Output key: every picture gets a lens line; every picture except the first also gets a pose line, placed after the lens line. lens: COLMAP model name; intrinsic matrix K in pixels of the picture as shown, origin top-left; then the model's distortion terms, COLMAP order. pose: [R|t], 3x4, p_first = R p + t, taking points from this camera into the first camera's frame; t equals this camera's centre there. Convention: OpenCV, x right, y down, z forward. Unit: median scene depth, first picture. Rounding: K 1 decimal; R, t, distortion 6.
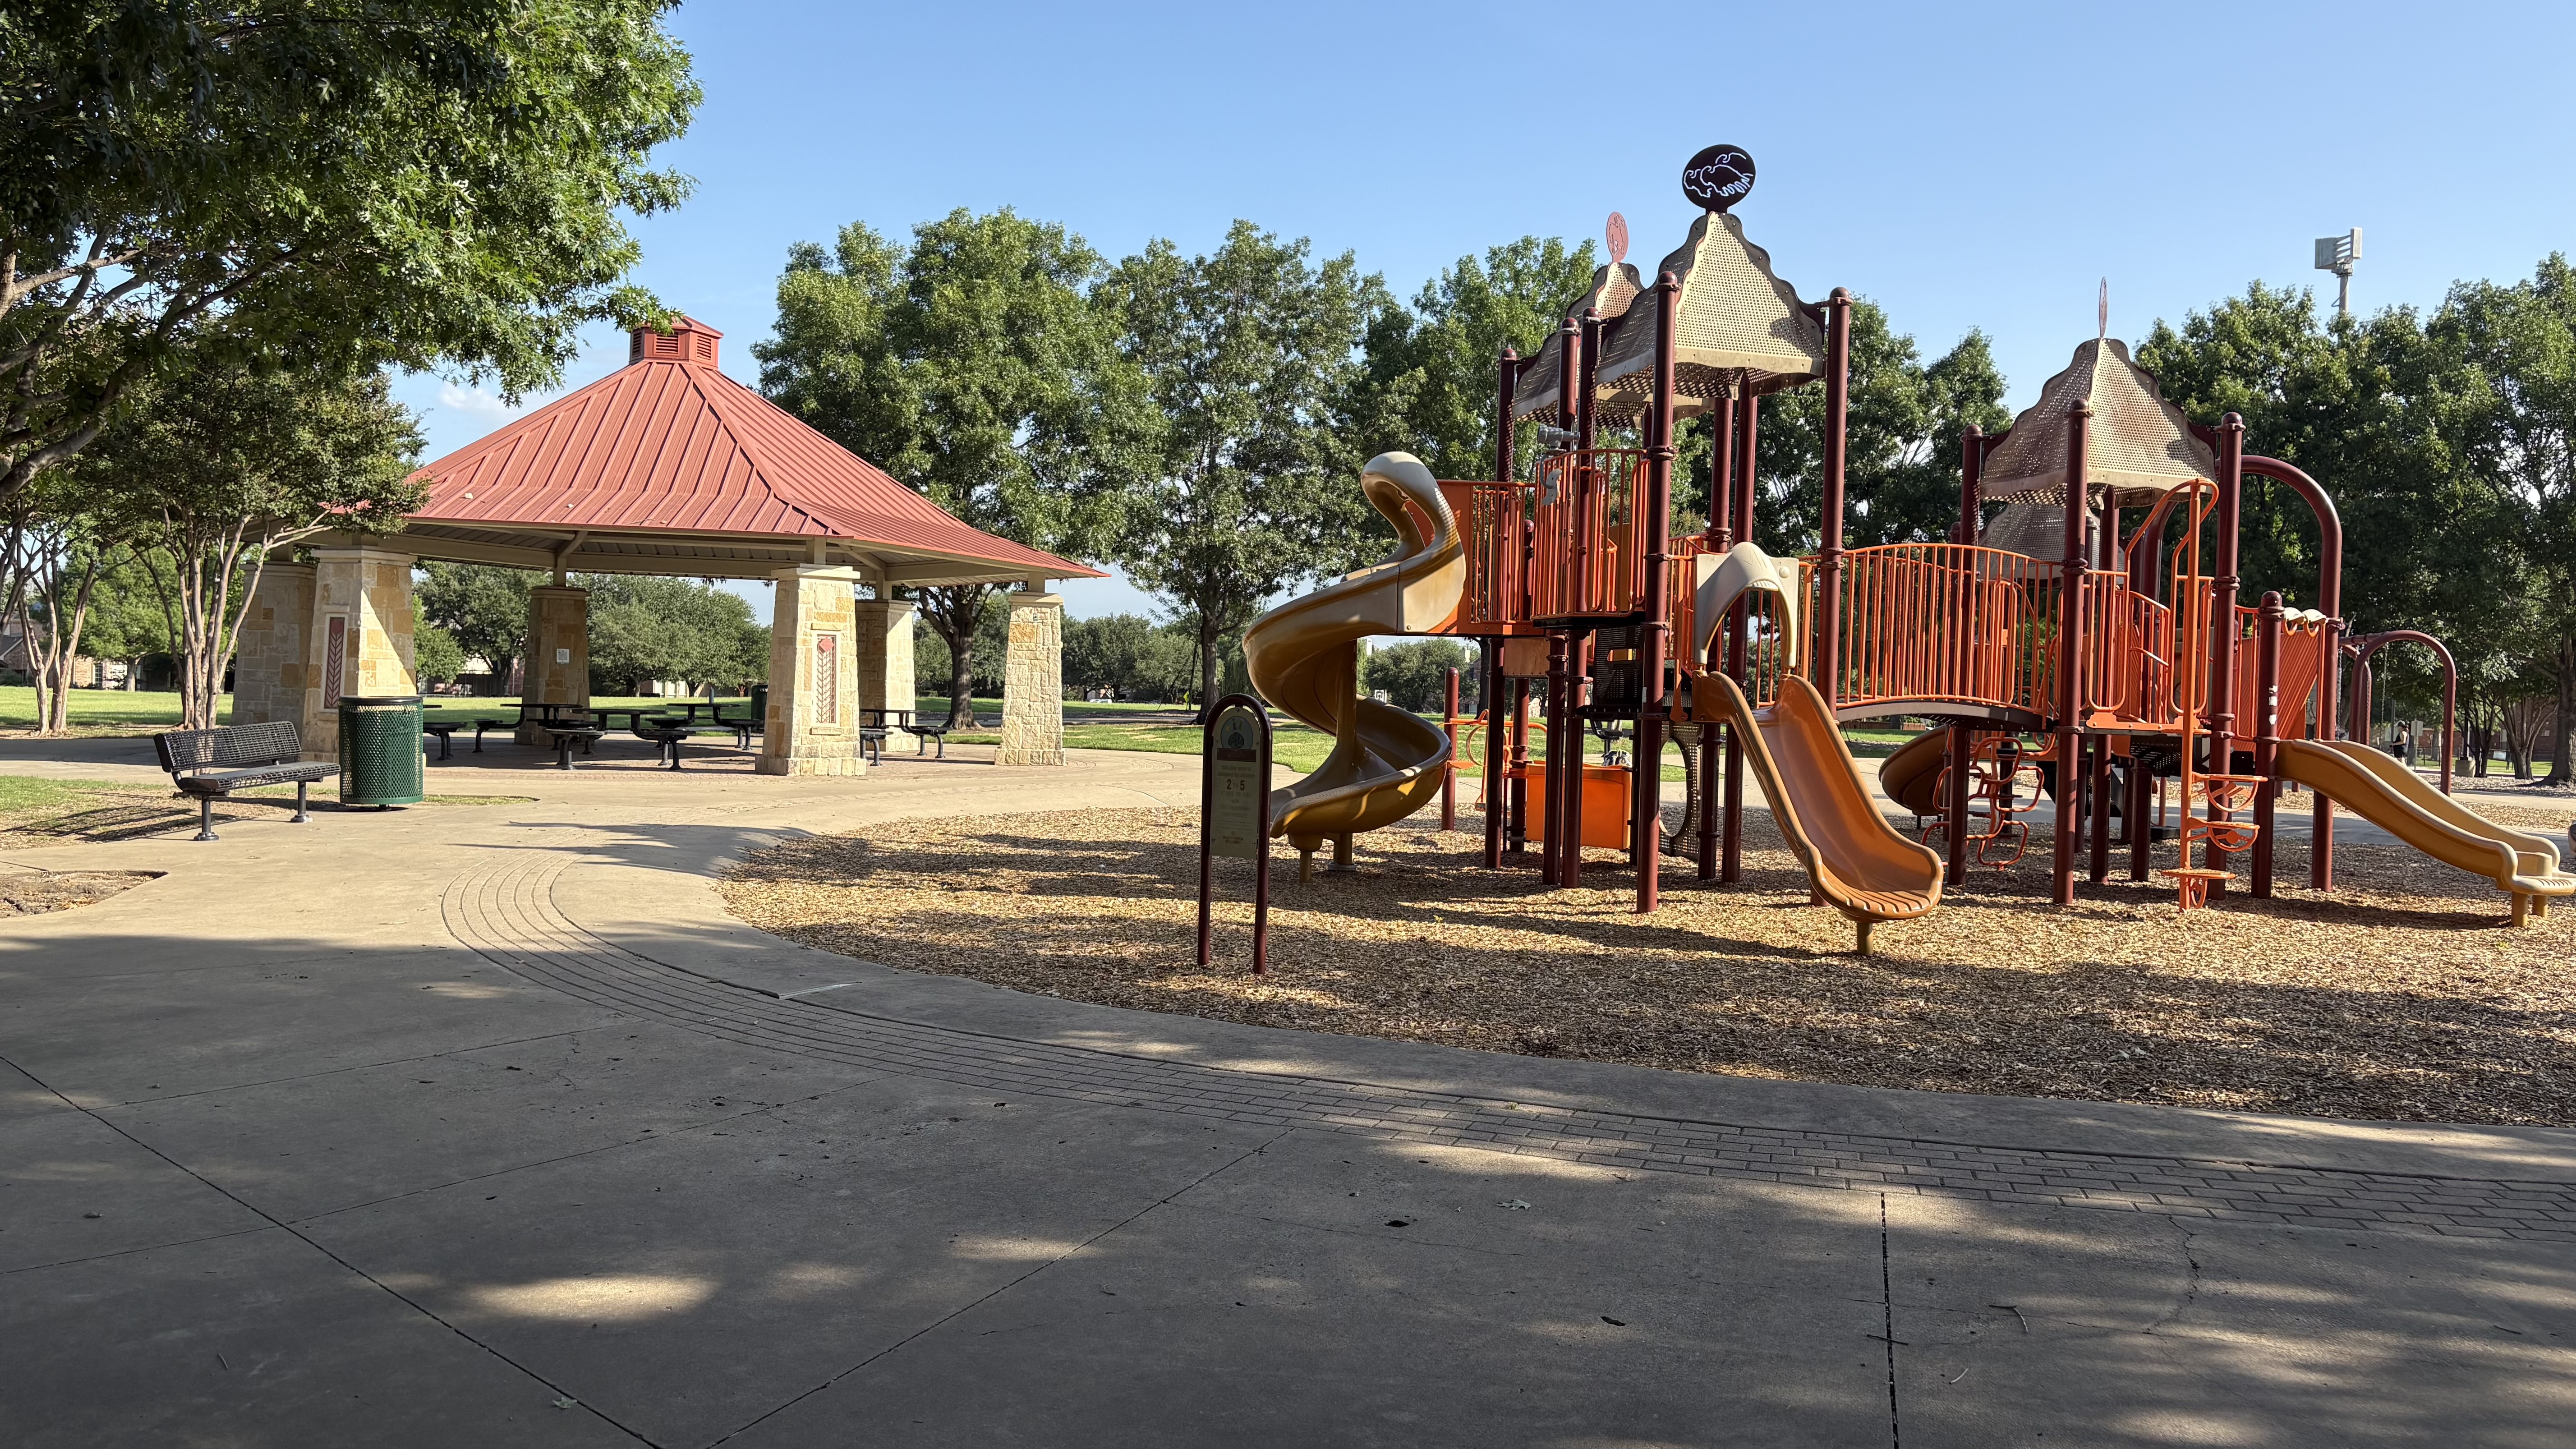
lens RADIAL K [[1874.1, 0, 1288.0], [0, 1874.1, 724.5], [0, 0, 1]] dist [0.039867, -0.059293]
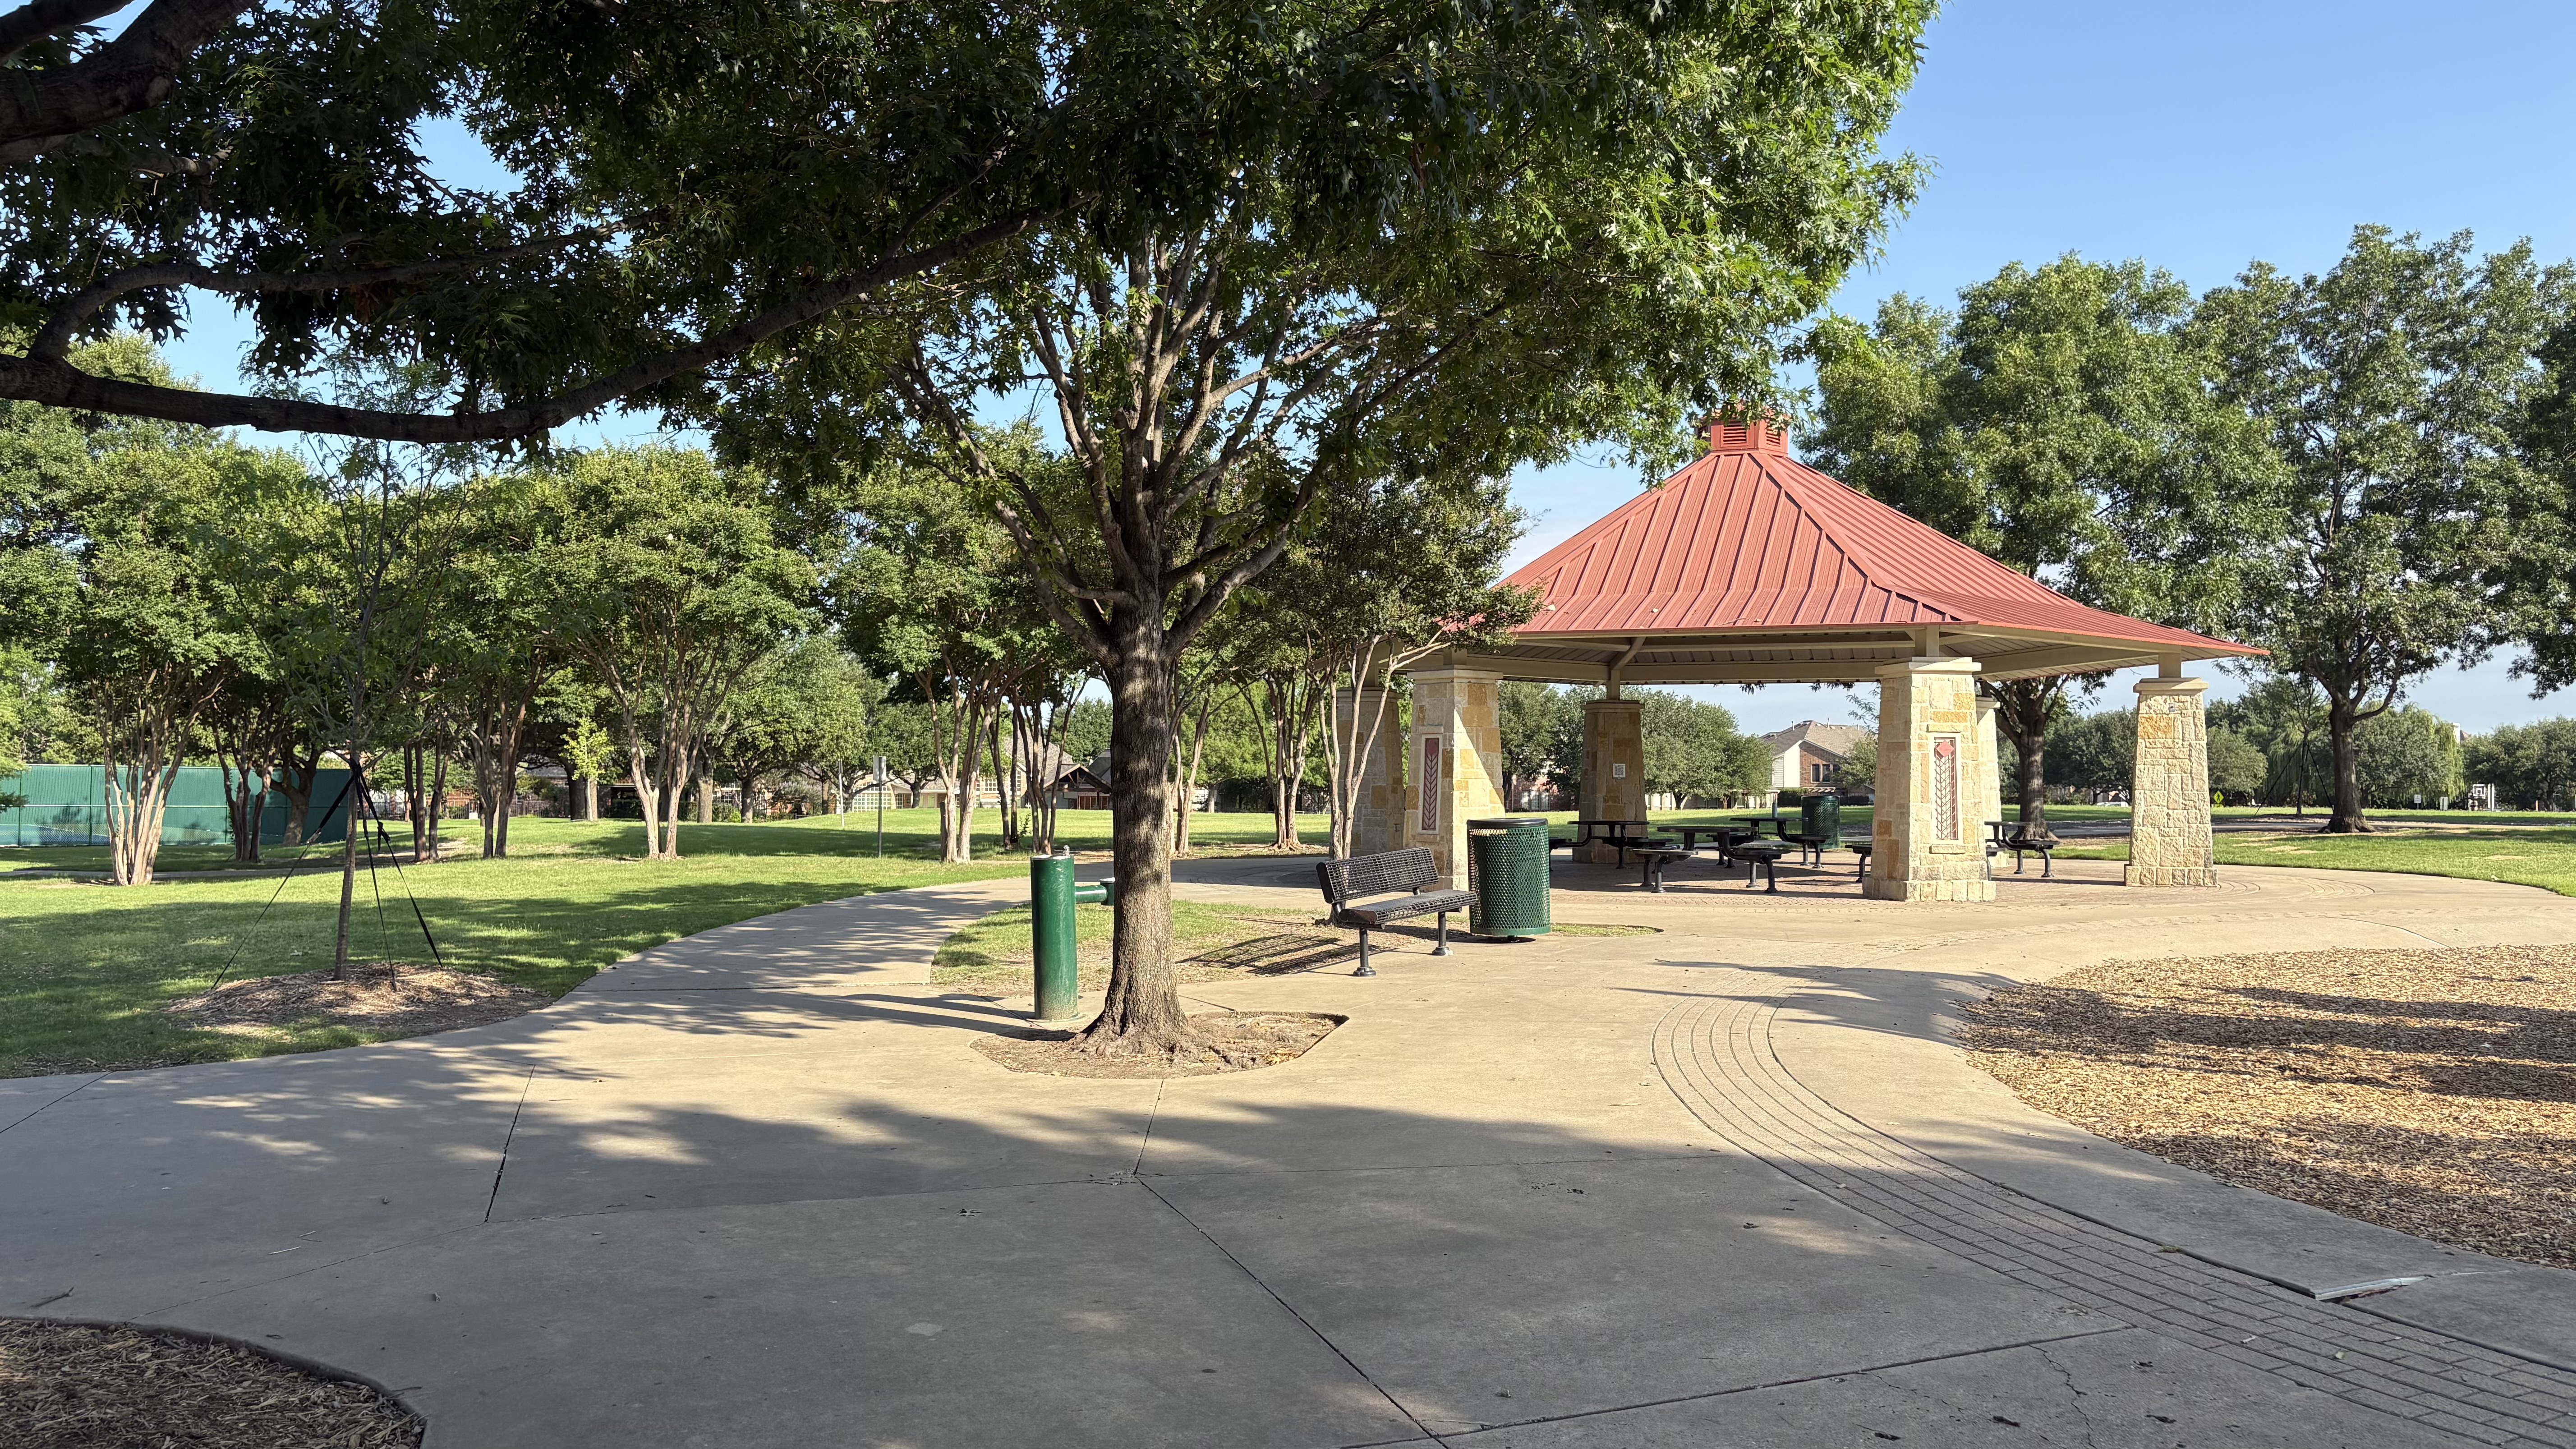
lens RADIAL K [[1856.9, 0, 1231.2], [0, 1856.9, 724.4], [0, 0, 1]] dist [-0.005177, -0.069851]
pose [[0.860510, -0.040672, -0.507807, -0.071490], [0.010801, 0.998040, -0.061634, -0.003516], [0.509319, 0.047552, 0.859263, 0.075021]]
